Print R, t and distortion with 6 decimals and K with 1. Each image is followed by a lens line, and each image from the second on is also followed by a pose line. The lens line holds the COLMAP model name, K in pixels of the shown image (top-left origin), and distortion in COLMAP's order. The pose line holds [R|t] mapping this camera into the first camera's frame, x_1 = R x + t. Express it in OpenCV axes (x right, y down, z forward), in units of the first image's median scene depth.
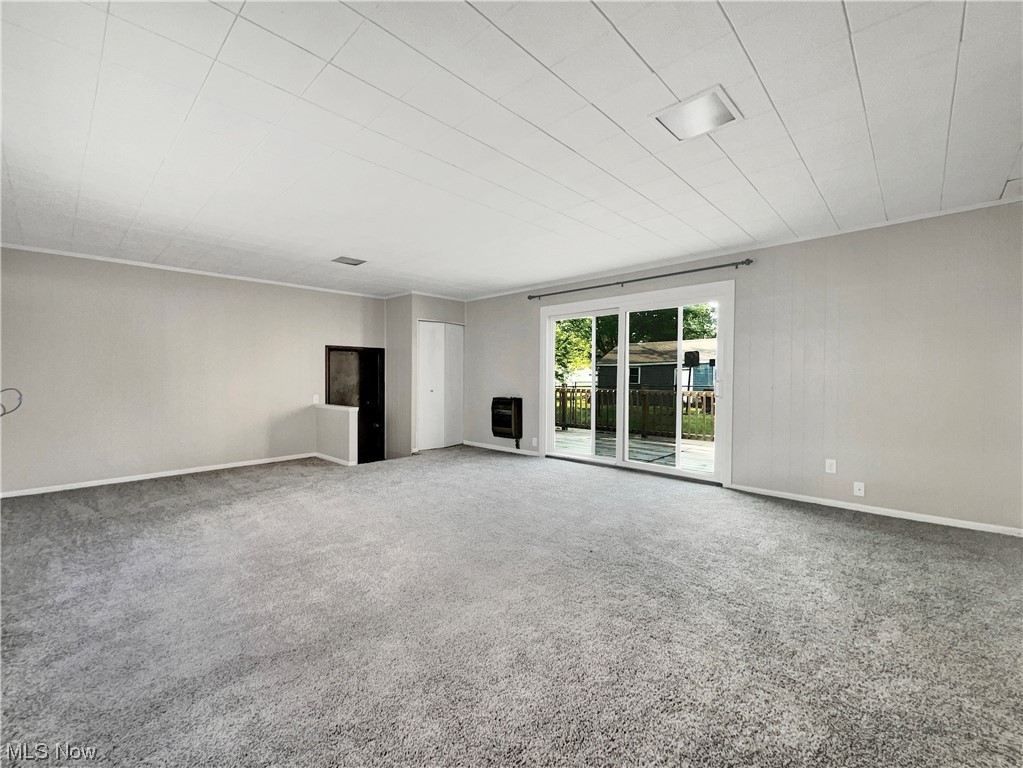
lens RADIAL K [[421.5, 0, 511.8], [0, 421.5, 381.2], [0, 0, 1]] dist [0.002837, 0.000332]
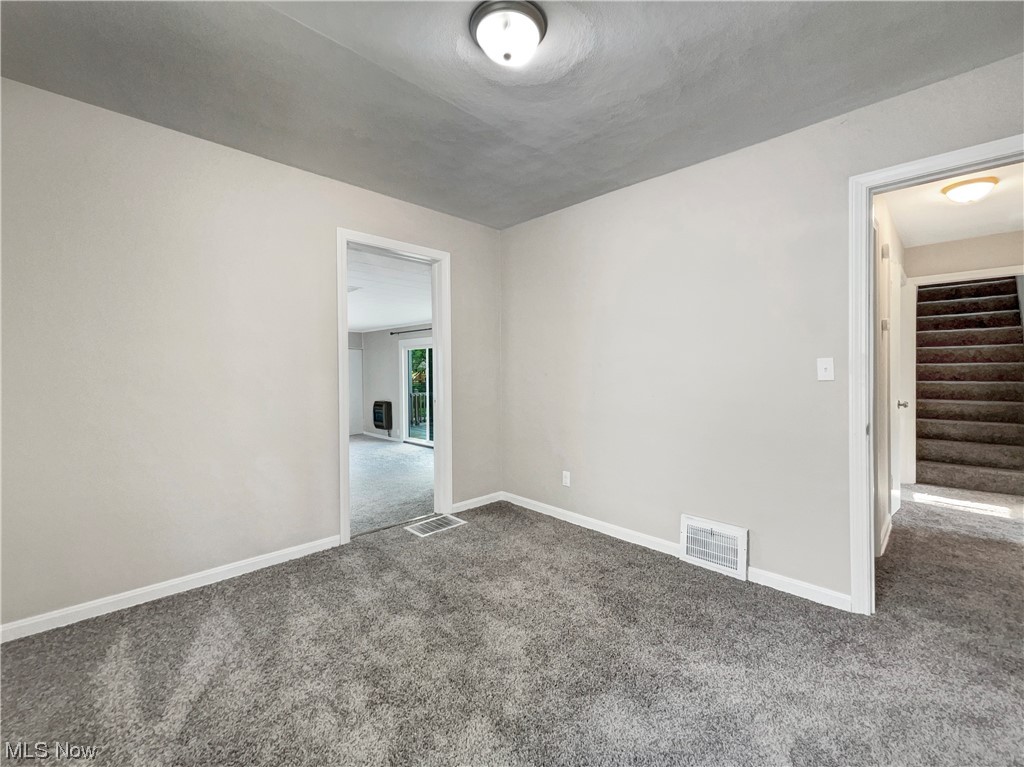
lens RADIAL K [[421.9, 0, 511.1], [0, 421.9, 388.8], [0, 0, 1]] dist [0.002837, 0.000332]
pose [[0.998783, 0.019730, -0.045197, 0.496632], [-0.020064, 0.999775, -0.006941, -0.002665], [0.045050, 0.007840, 0.998954, -0.429056]]
